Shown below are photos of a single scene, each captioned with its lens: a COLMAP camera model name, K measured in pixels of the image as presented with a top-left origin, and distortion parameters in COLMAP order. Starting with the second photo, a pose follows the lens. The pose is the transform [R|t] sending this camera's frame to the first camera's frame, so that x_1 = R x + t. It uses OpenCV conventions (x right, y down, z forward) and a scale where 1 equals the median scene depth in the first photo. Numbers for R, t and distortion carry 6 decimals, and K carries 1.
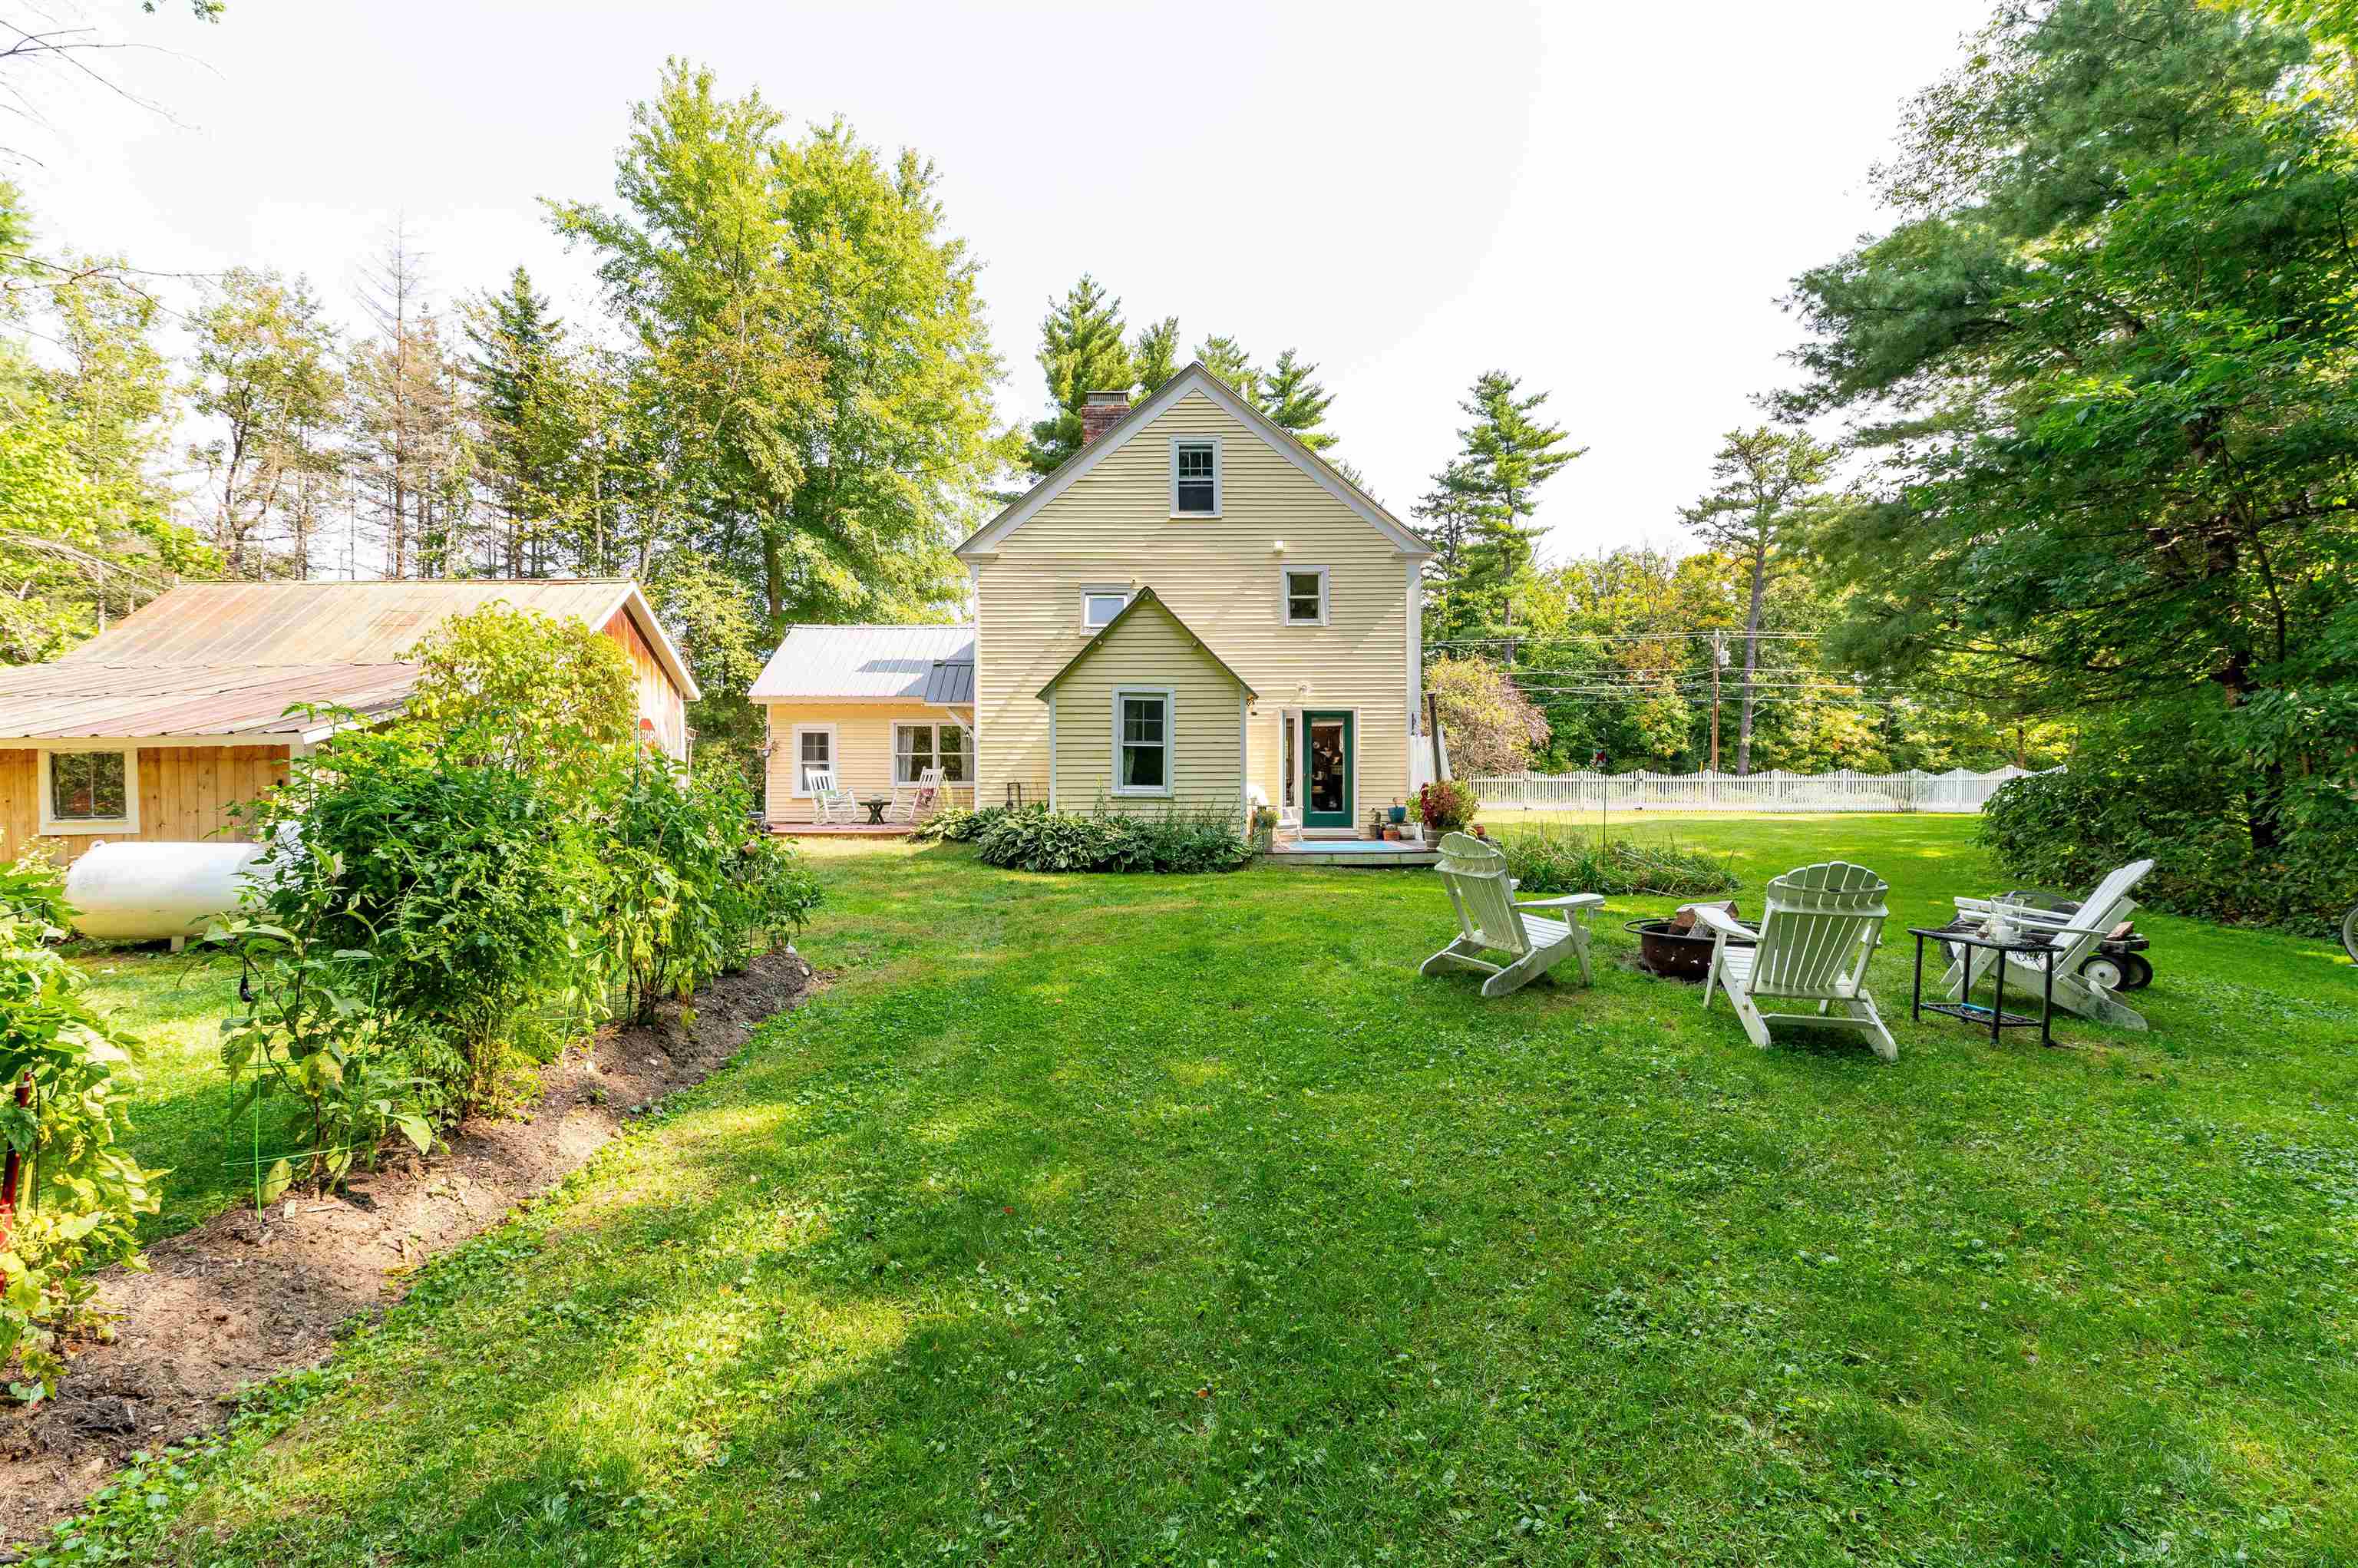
lens RADIAL K [[1037.9, 0, 1182.1], [0, 1037.9, 770.8], [0, 0, 1]] dist [-0.000712, -0.000272]
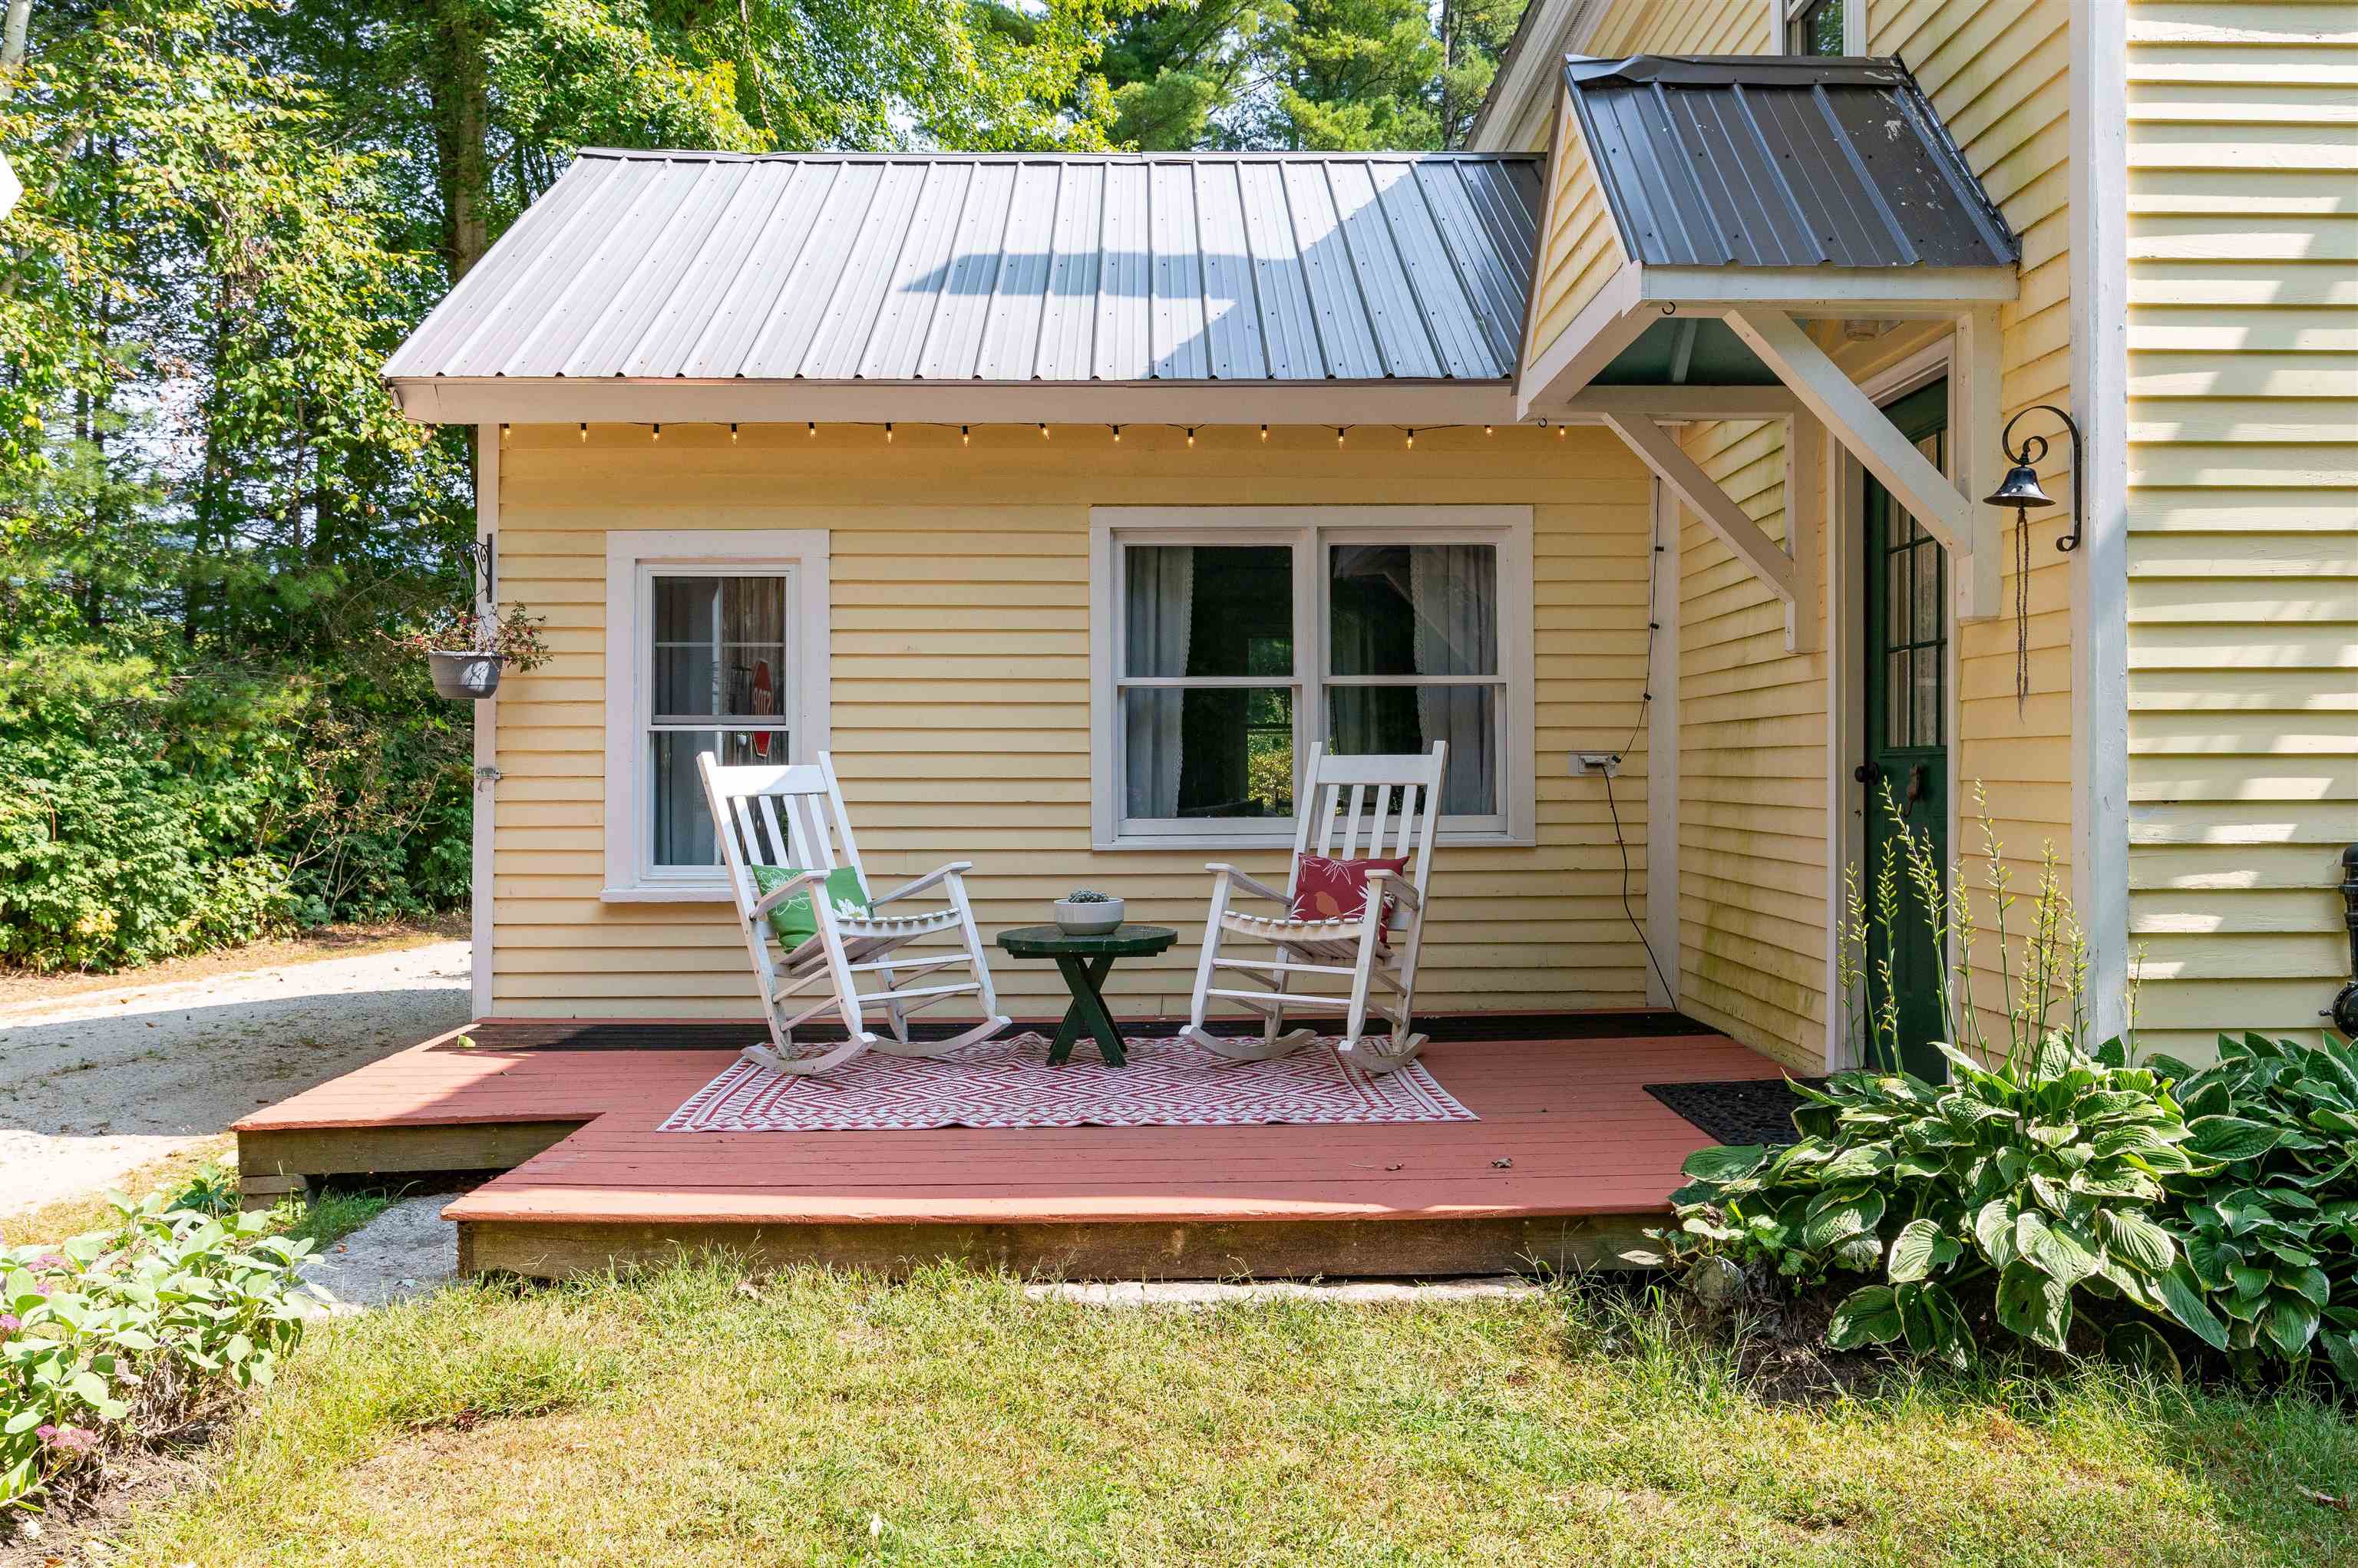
lens RADIAL K [[1814.6, 0, 1179.0], [0, 1814.6, 784.0], [0, 0, 1]] dist [0.002255, -0.000075]
pose [[0.999950, -0.000053, 0.010010, -0.267082], [0.000067, 0.999999, -0.001375, 0.004240], [-0.010010, 0.001376, 0.999949, 0.645162]]
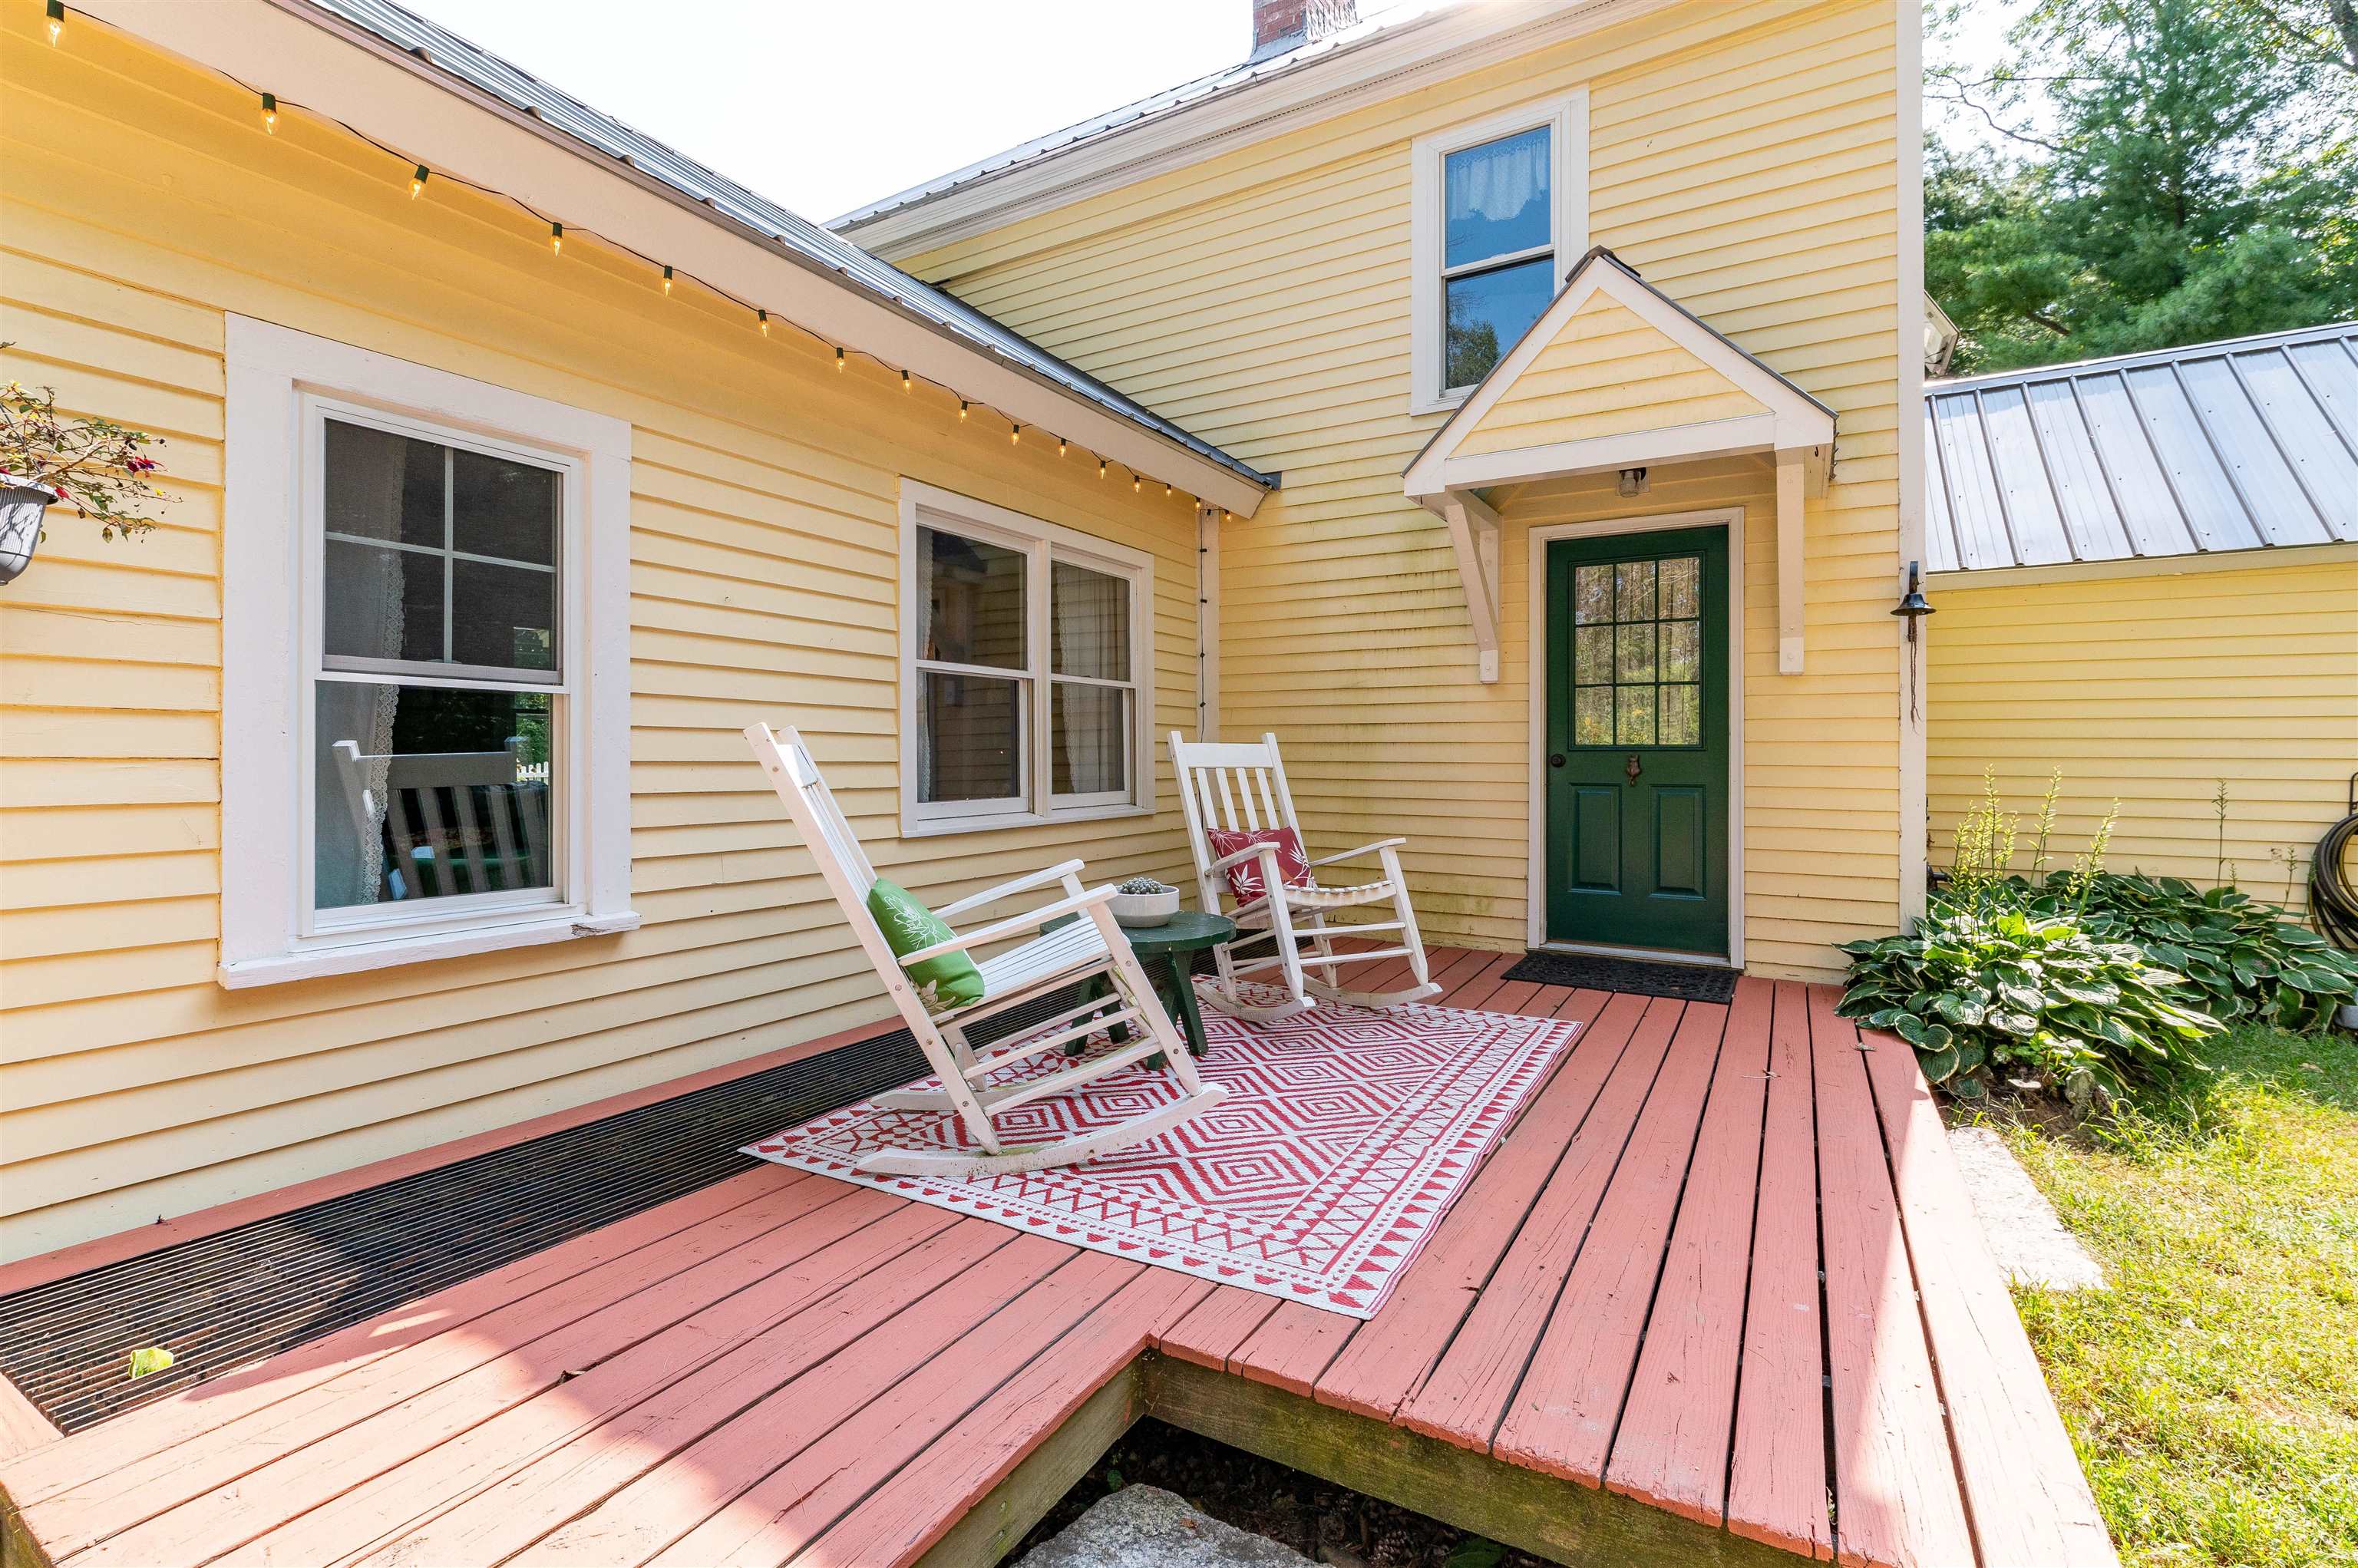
lens RADIAL K [[1037.9, 0, 1182.1], [0, 1037.9, 770.8], [0, 0, 1]] dist [-0.000712, -0.000272]
pose [[0.502232, -0.007888, 0.864697, -0.419697], [0.004428, 0.999969, 0.006551, 0.003178], [-0.864721, 0.000539, 0.502251, 0.856043]]
